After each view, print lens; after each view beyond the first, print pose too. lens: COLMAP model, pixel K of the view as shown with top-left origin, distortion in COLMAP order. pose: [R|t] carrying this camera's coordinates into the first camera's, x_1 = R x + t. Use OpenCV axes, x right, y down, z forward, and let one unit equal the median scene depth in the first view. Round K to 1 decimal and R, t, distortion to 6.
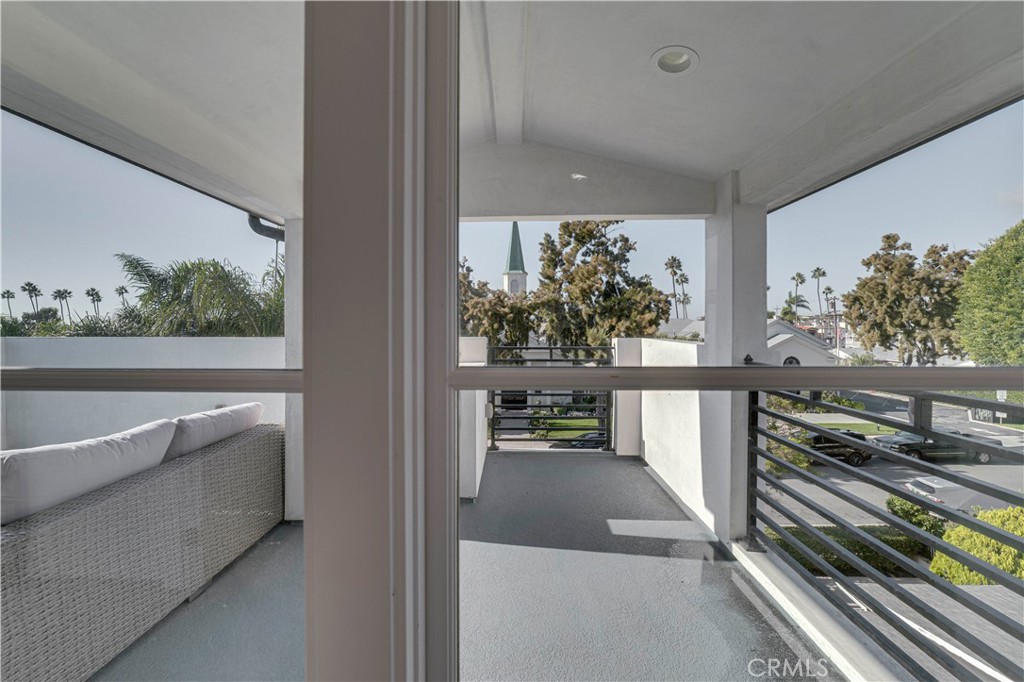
lens RADIAL K [[416.1, 0, 497.3], [0, 416.1, 326.5], [0, 0, 1]] dist [-0.007010, 0.000153]
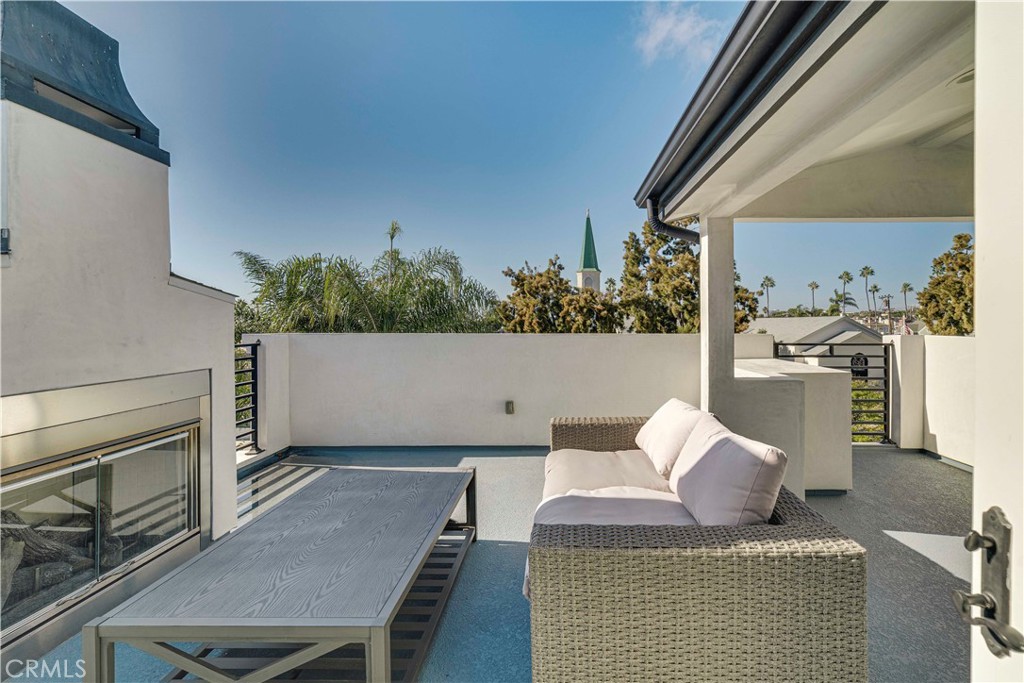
lens RADIAL K [[409.5, 0, 548.4], [0, 409.5, 323.6], [0, 0, 1]] dist [0.000269, 0.000080]
pose [[0.999773, 0.000587, 0.021292, -0.115191], [-0.000588, 1.000000, 0.000026, 0.000621], [-0.021292, -0.000039, 0.999773, 0.001361]]
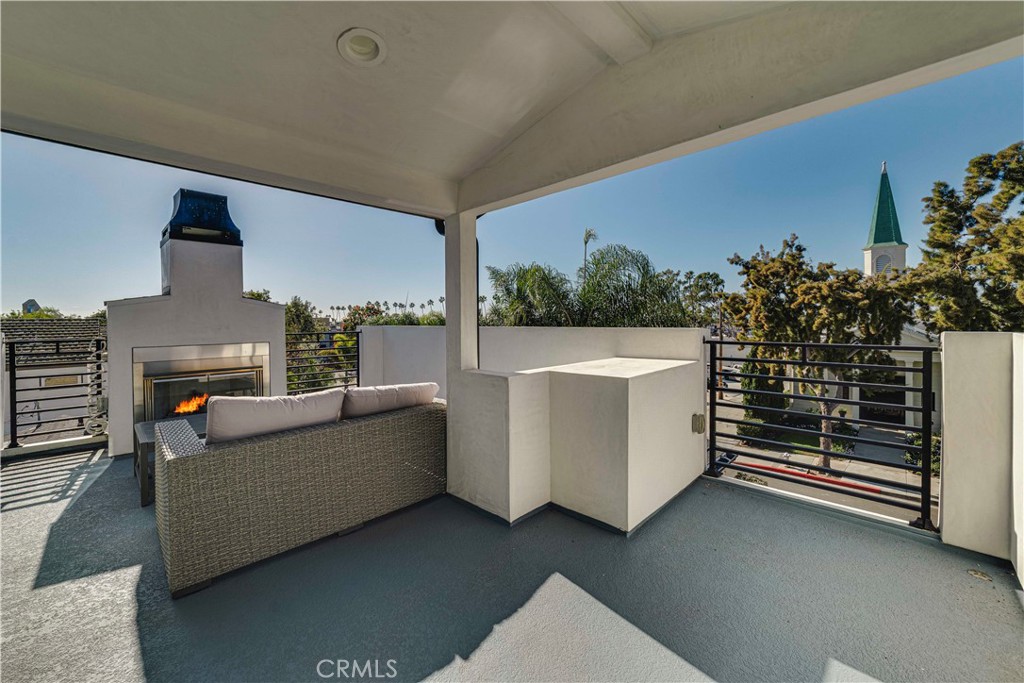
lens RADIAL K [[398.1, 0, 523.1], [0, 398.1, 320.1], [0, 0, 1]] dist [-0.000354, 0.000378]
pose [[0.748988, -0.004979, -0.662565, 0.041713], [0.006580, 0.999978, -0.000077, 0.001893], [0.662551, -0.004302, 0.749004, 0.043795]]
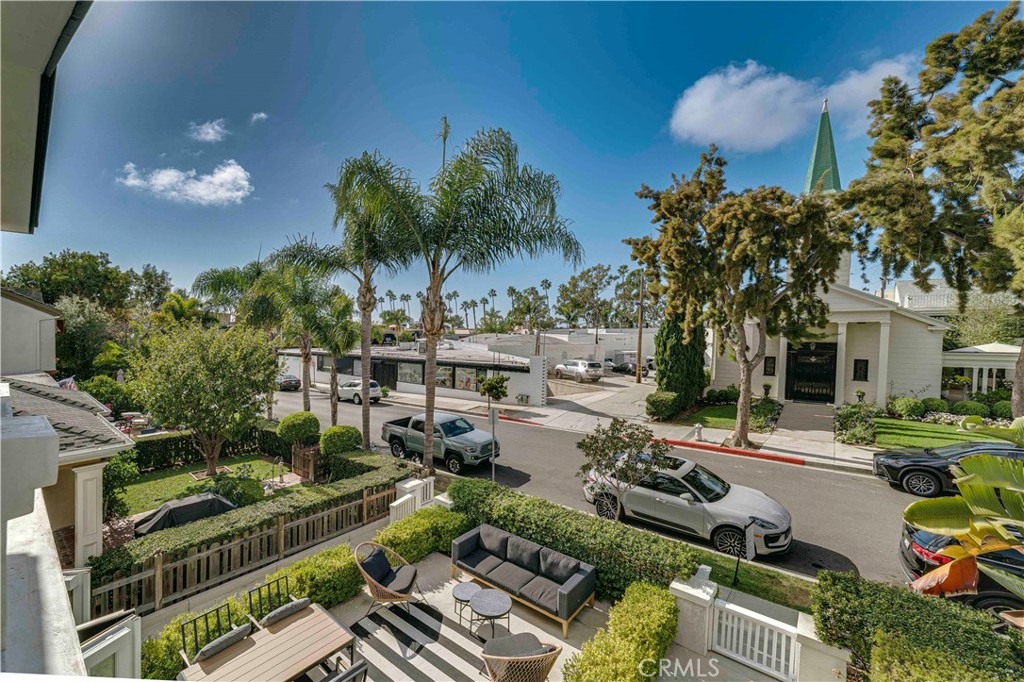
lens RADIAL K [[411.2, 0, 476.7], [0, 411.2, 346.0], [0, 0, 1]] dist [0.001863, -0.002722]
pose [[0.784524, 0.028426, -0.619447, 0.039864], [-0.001488, 0.999032, 0.043961, 0.120296], [0.620097, -0.033567, 0.783807, 0.233681]]
